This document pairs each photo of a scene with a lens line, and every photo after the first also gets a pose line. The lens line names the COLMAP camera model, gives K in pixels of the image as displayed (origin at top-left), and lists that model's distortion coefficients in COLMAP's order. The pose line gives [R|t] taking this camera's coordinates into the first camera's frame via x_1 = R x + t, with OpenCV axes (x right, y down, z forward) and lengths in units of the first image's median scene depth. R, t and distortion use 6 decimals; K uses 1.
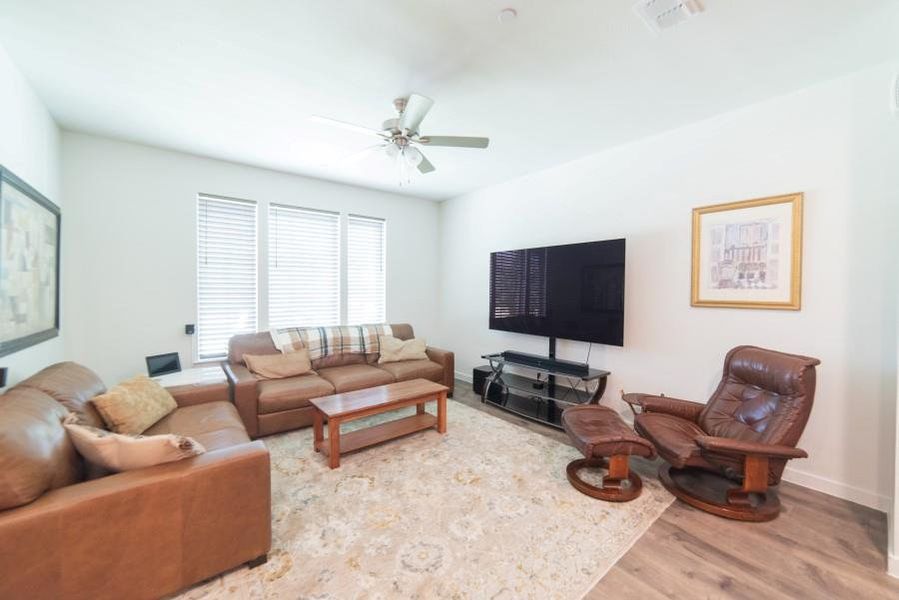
lens RADIAL K [[342.4, 0, 442.6], [0, 342.4, 296.3], [0, 0, 1]] dist [-0.010530, 0.000733]
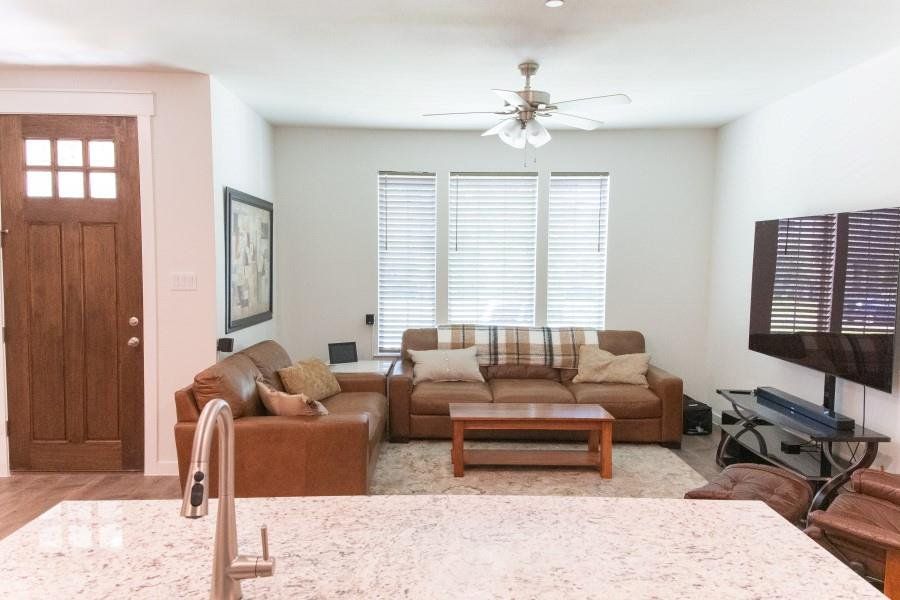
lens RADIAL K [[698.8, 0, 459.4], [0, 698.8, 304.7], [0, 0, 1]] dist [0.084325, -0.008730]
pose [[0.793290, 0.046487, -0.607067, 0.646166], [-0.017363, 0.998403, 0.053765, -0.054311], [0.608597, -0.032110, 0.792830, -0.393201]]
